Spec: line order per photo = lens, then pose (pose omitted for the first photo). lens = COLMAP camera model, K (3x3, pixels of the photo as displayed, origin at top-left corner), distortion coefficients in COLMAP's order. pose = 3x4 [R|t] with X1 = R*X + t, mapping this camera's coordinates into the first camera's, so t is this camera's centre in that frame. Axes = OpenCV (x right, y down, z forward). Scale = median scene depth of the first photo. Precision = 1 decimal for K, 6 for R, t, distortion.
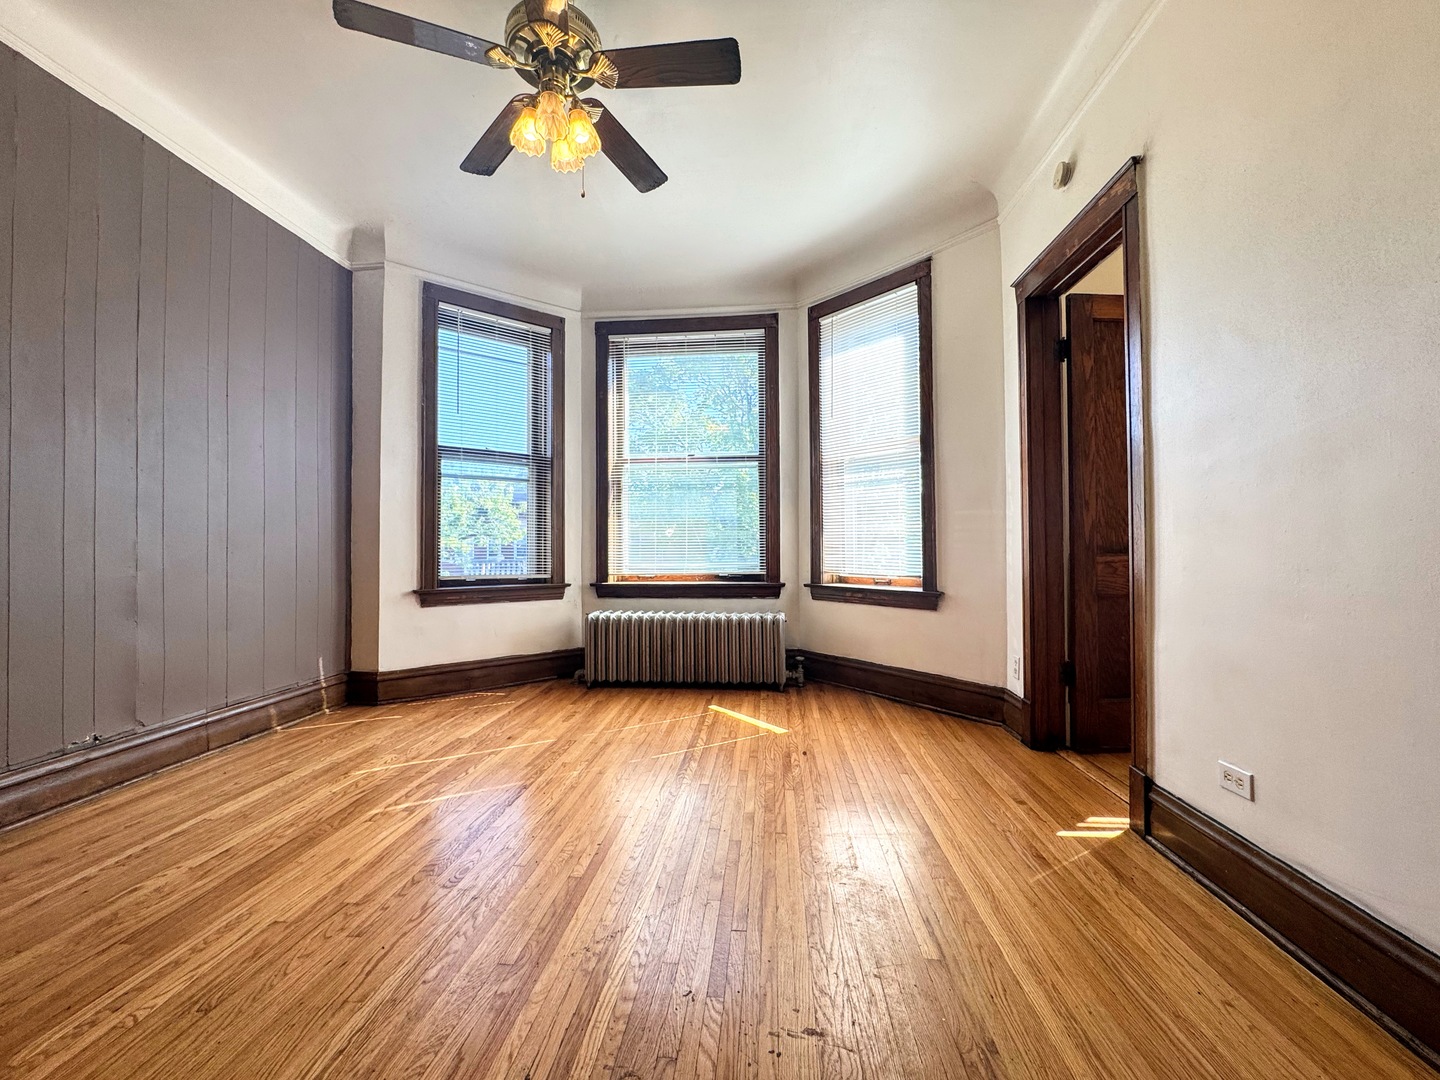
lens RADIAL K [[574.0, 0, 722.0], [0, 574.0, 544.7], [0, 0, 1]] dist [-0.006498, 0.001518]
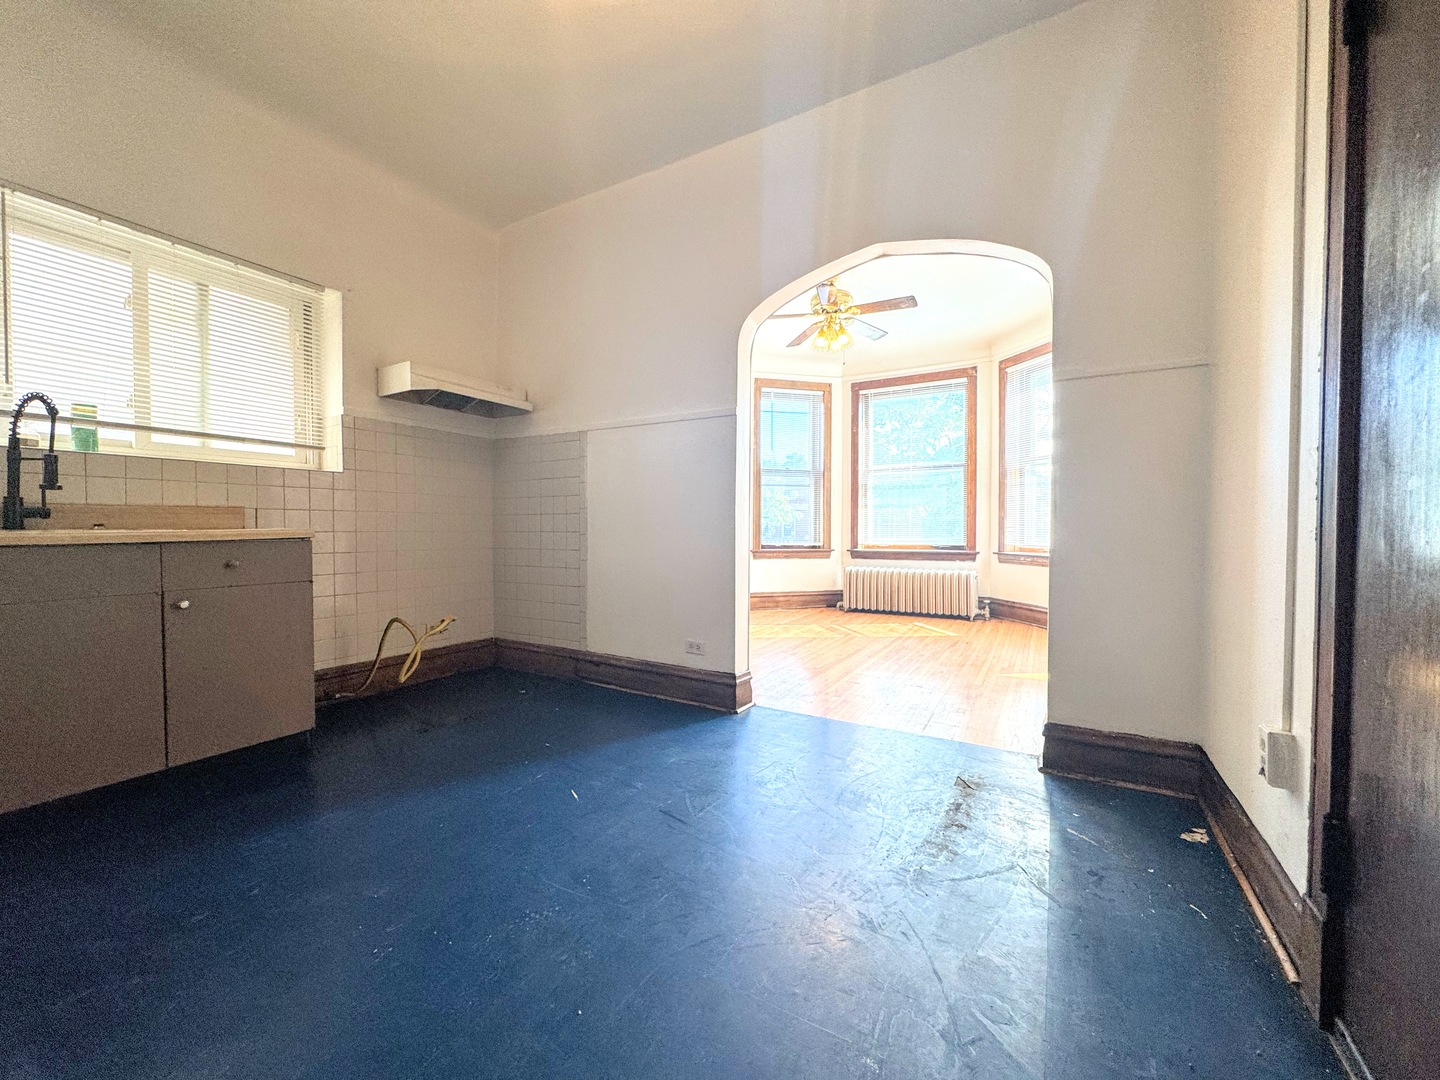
lens RADIAL K [[574.0, 0, 717.1], [0, 574.0, 540.1], [0, 0, 1]] dist [-0.006498, 0.001518]
pose [[0.900775, 0.012693, -0.434100, 0.140242], [0.000987, 0.999510, 0.031274, -0.008512], [0.434285, -0.028599, 0.900322, -0.606087]]
